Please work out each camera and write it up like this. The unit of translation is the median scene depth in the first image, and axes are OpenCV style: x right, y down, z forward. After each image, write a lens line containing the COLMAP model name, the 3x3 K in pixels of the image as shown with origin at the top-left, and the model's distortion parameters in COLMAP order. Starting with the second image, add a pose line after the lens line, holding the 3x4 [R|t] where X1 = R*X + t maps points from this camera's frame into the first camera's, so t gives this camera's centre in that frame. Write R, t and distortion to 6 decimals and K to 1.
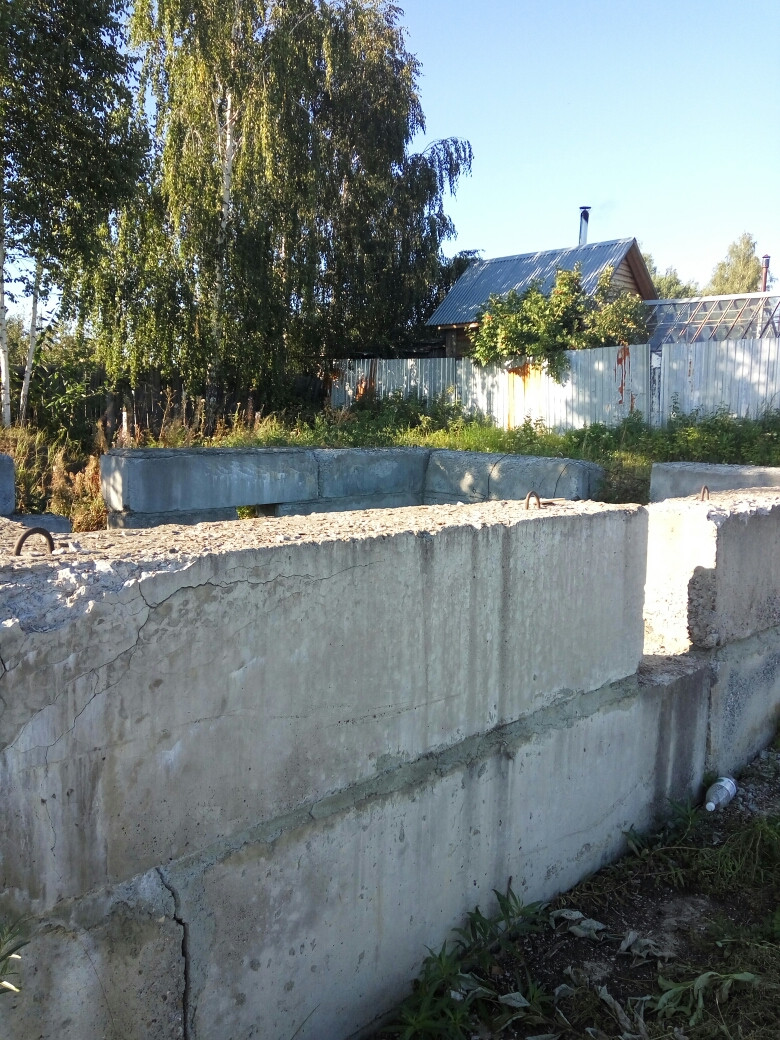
lens RADIAL K [[847.5, 0, 386.9], [0, 847.5, 518.1], [0, 0, 1]] dist [0.126646, -0.205145]
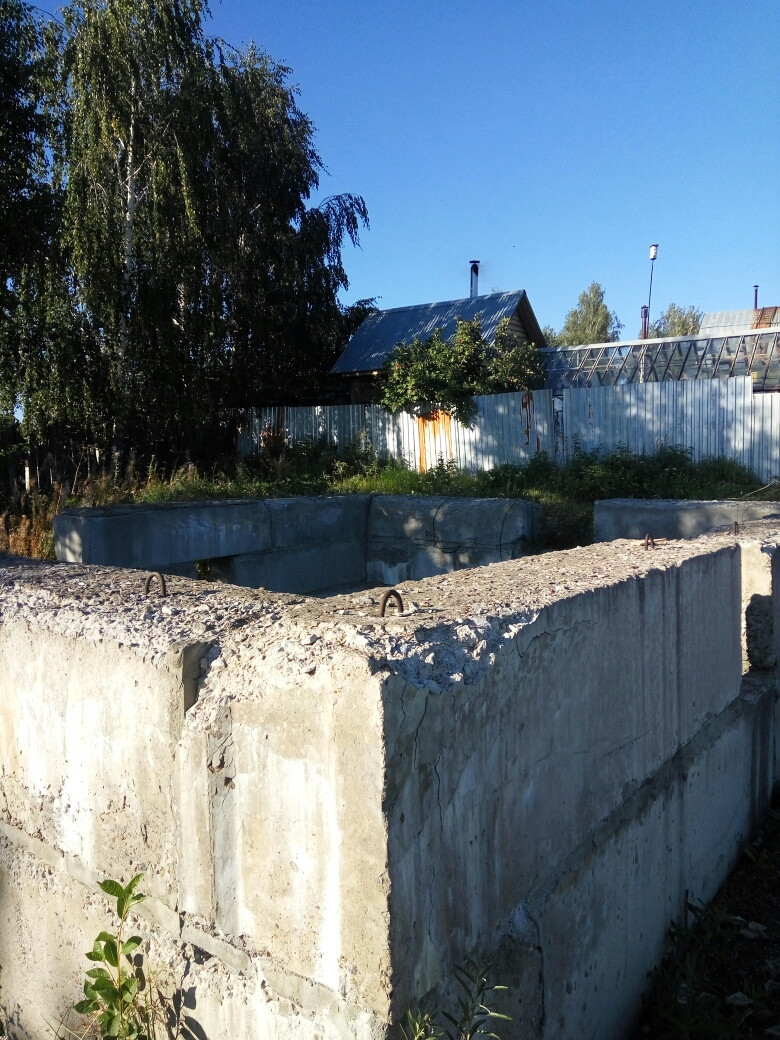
lens RADIAL K [[849.1, 0, 390.0], [0, 849.1, 520.0], [0, 0, 1]] dist [0.098470, -0.117946]
pose [[0.986674, -0.043132, 0.156891, -0.068477], [0.050660, 0.997733, -0.044299, -0.003523], [-0.154625, 0.051657, 0.986622, -0.007406]]
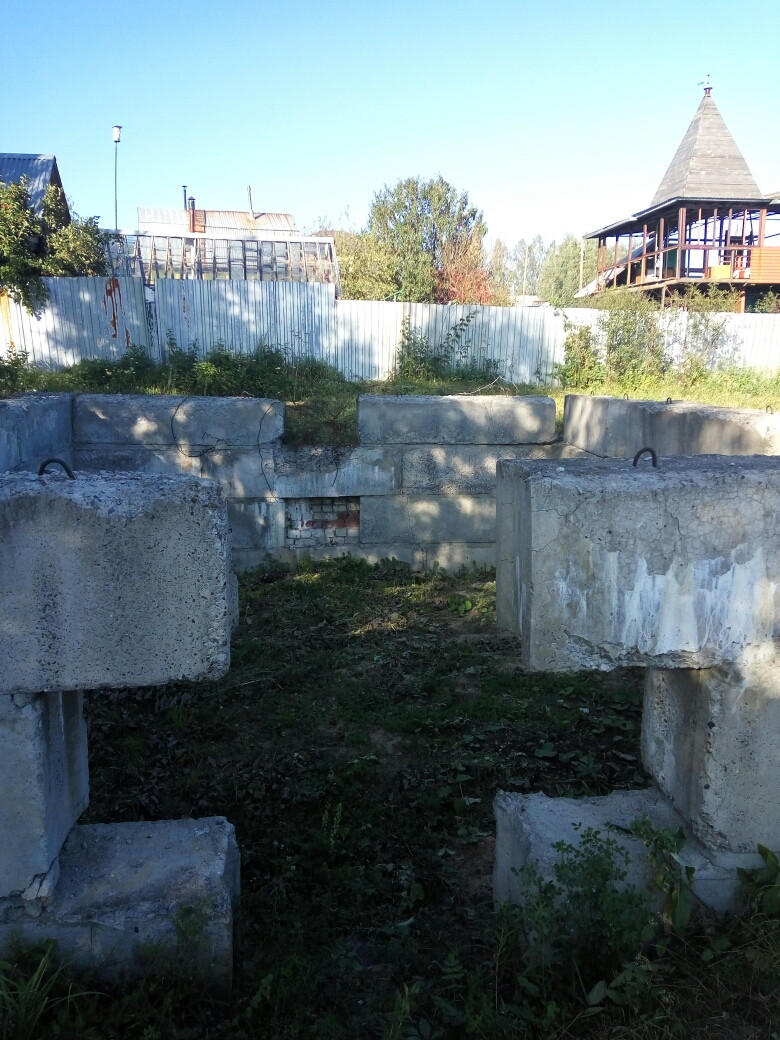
lens RADIAL K [[849.1, 0, 390.0], [0, 849.1, 520.0], [0, 0, 1]] dist [0.098470, -0.117946]
pose [[0.614258, -0.163235, 0.772037, -0.343719], [0.098723, 0.986580, 0.130050, -0.028729], [-0.782905, -0.003666, 0.622130, 0.166474]]
